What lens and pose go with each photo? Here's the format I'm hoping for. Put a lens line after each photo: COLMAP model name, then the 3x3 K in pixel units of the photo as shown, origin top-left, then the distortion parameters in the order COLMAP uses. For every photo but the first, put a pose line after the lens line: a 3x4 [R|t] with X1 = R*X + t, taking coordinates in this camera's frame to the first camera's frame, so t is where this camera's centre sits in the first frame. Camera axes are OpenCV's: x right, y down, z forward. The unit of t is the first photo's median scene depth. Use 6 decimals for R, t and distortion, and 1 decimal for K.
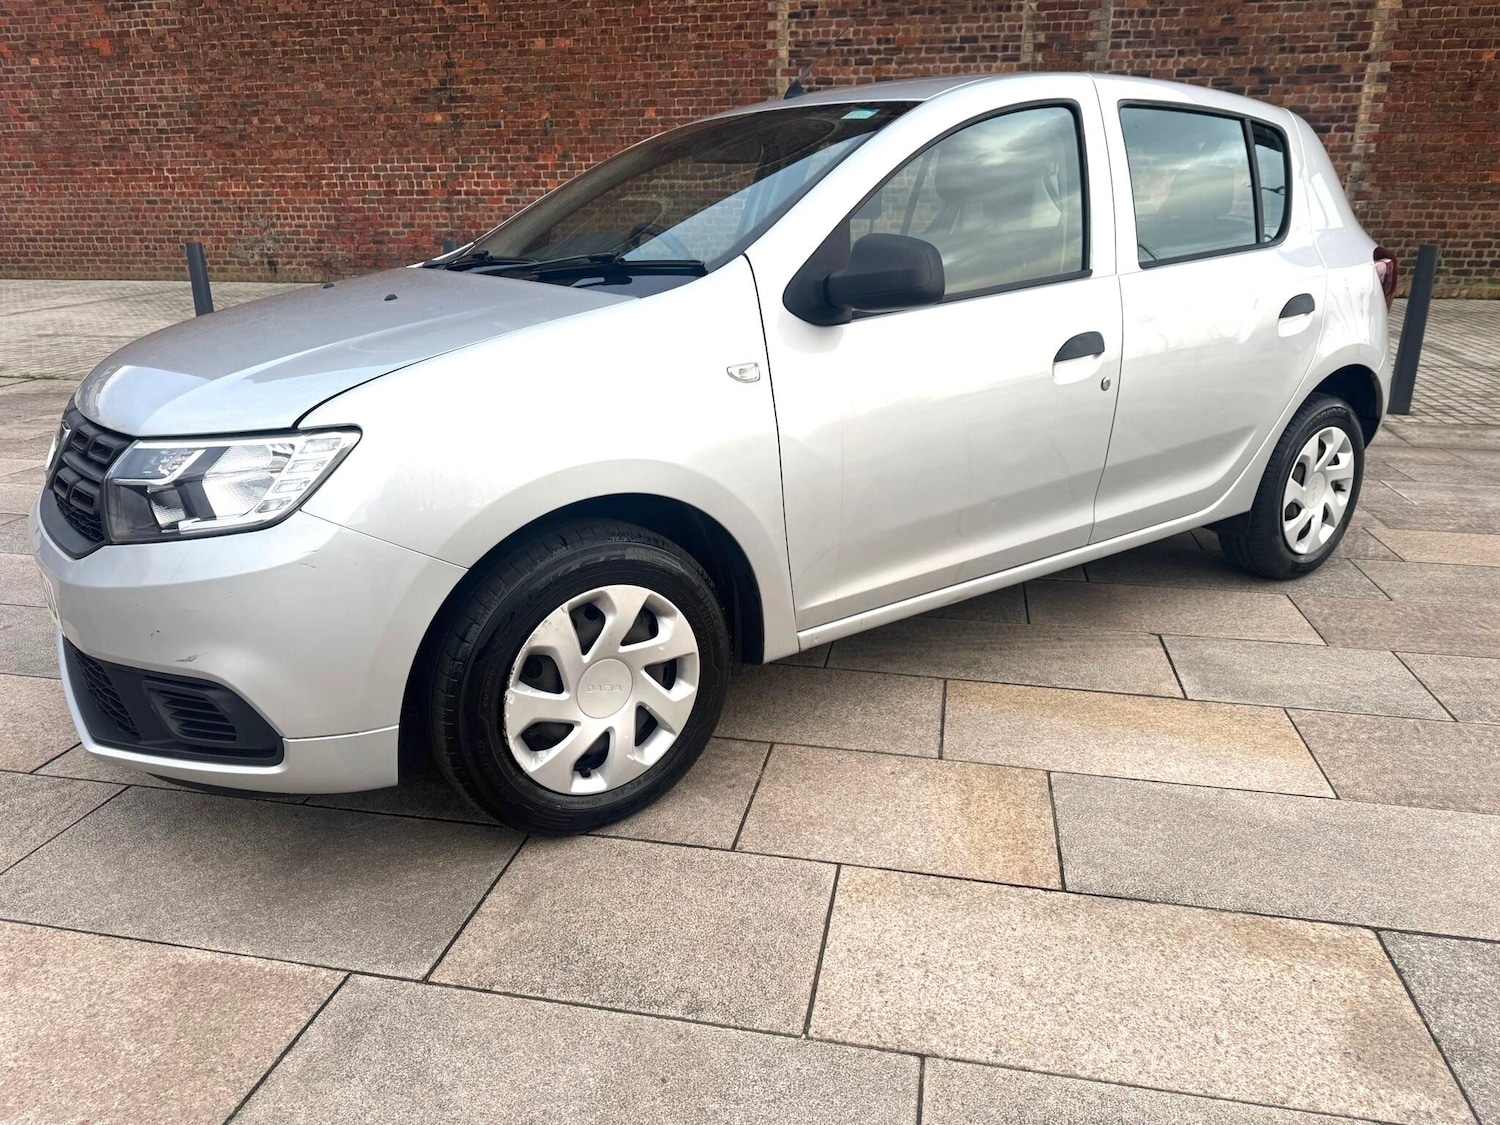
lens RADIAL K [[1073.2, 0, 758.2], [0, 1073.2, 560.6], [0, 0, 1]] dist [0.014134, -0.017020]
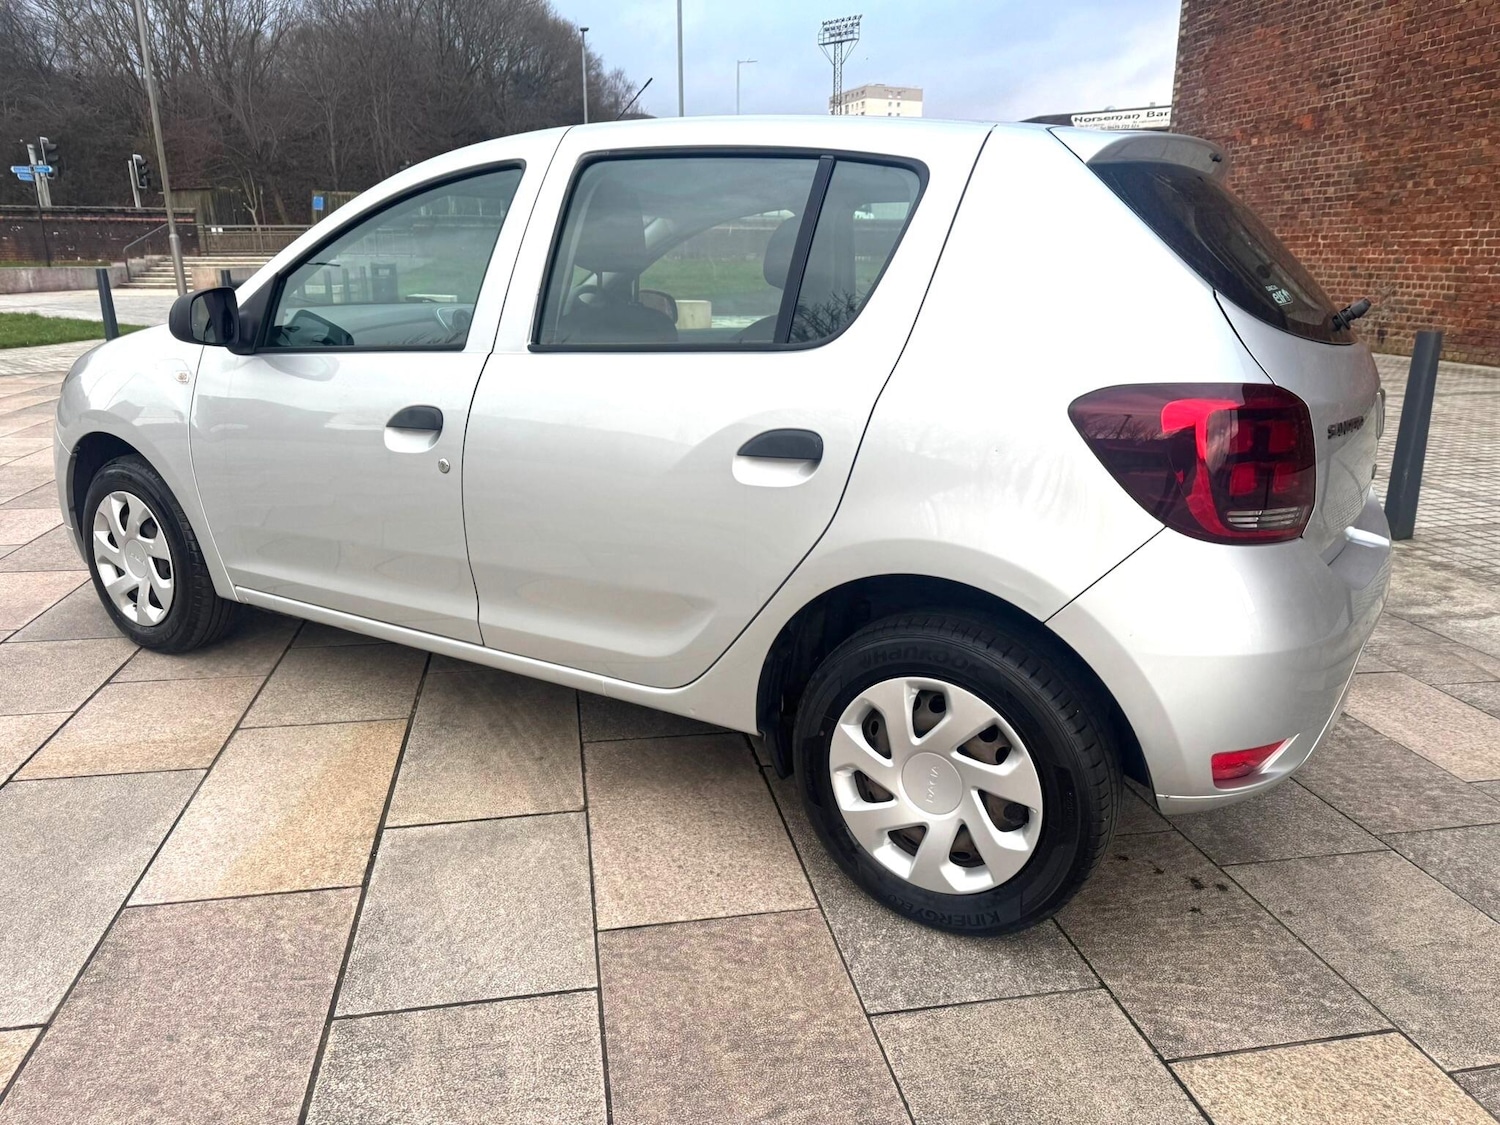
lens RADIAL K [[1073.2, 0, 758.2], [0, 1073.2, 560.6], [0, 0, 1]] dist [0.014134, -0.017020]
pose [[0.380093, 0.259009, -0.887944, 0.256150], [-0.307979, 0.940653, 0.142551, -0.061307], [0.872169, 0.219285, 0.437305, 0.173299]]
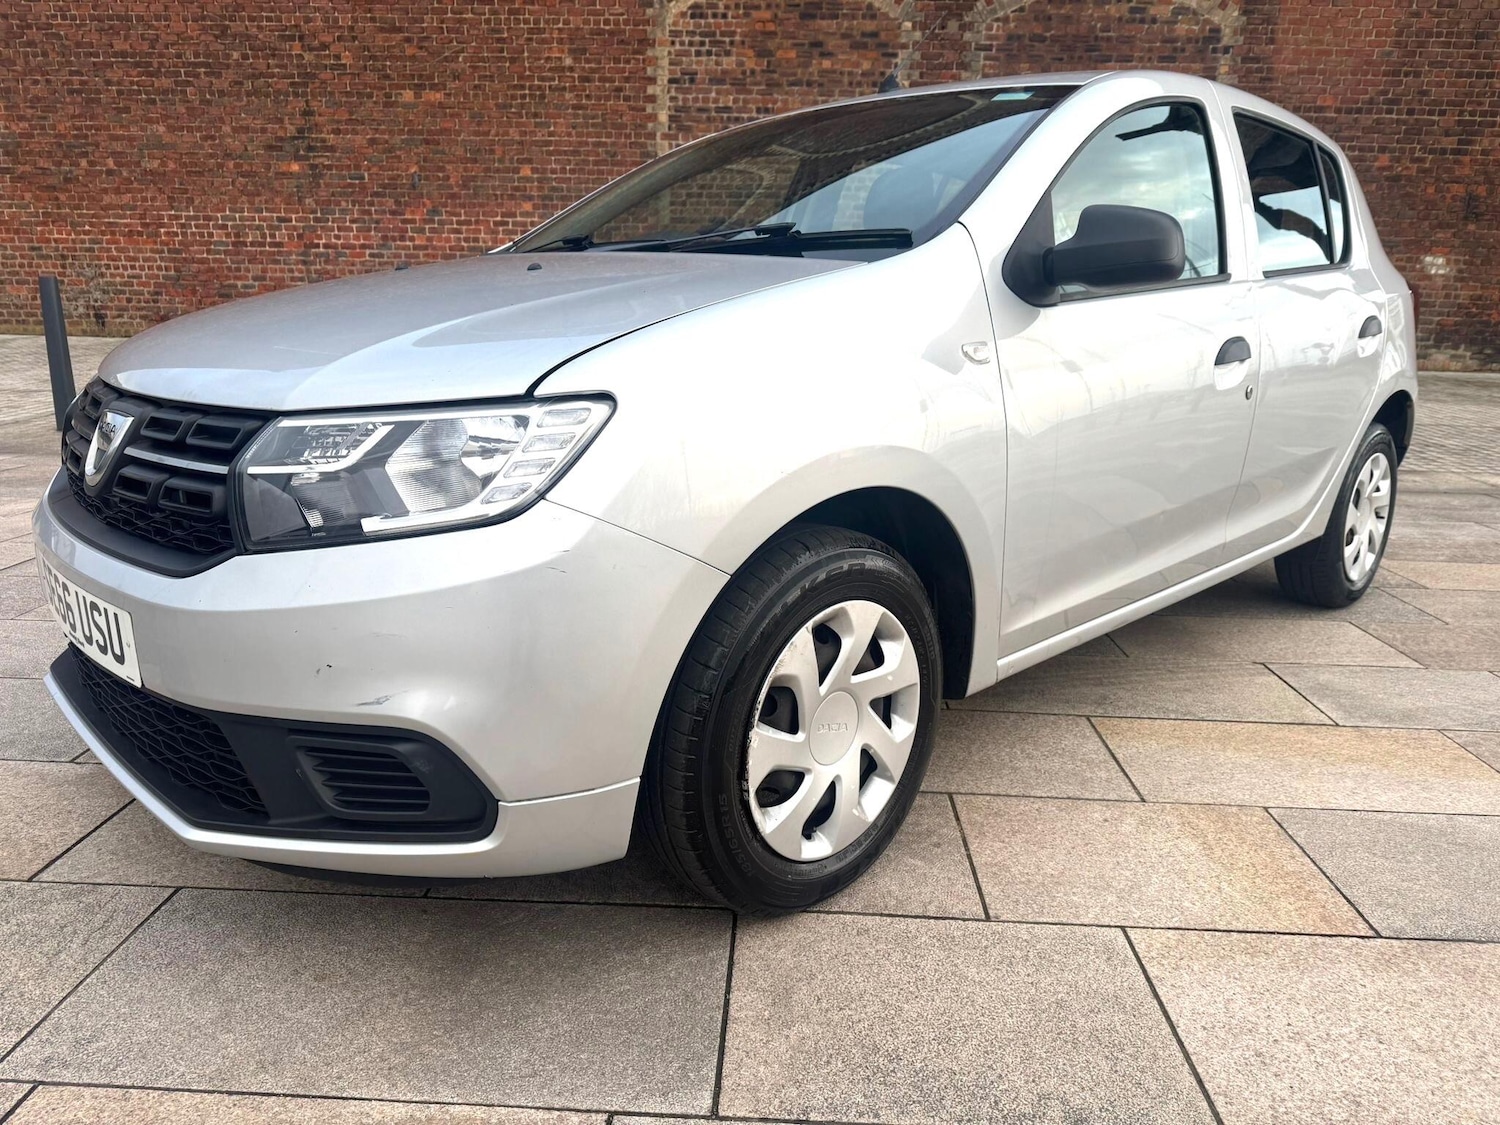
lens RADIAL K [[1072.7, 0, 759.7], [0, 1072.7, 563.8], [0, 0, 1]] dist [0.010605, -0.013633]
pose [[0.987243, -0.017056, 0.158307, -0.051700], [0.027285, 0.997661, -0.062667, 0.006749], [-0.156868, 0.066187, 0.985399, 0.029495]]
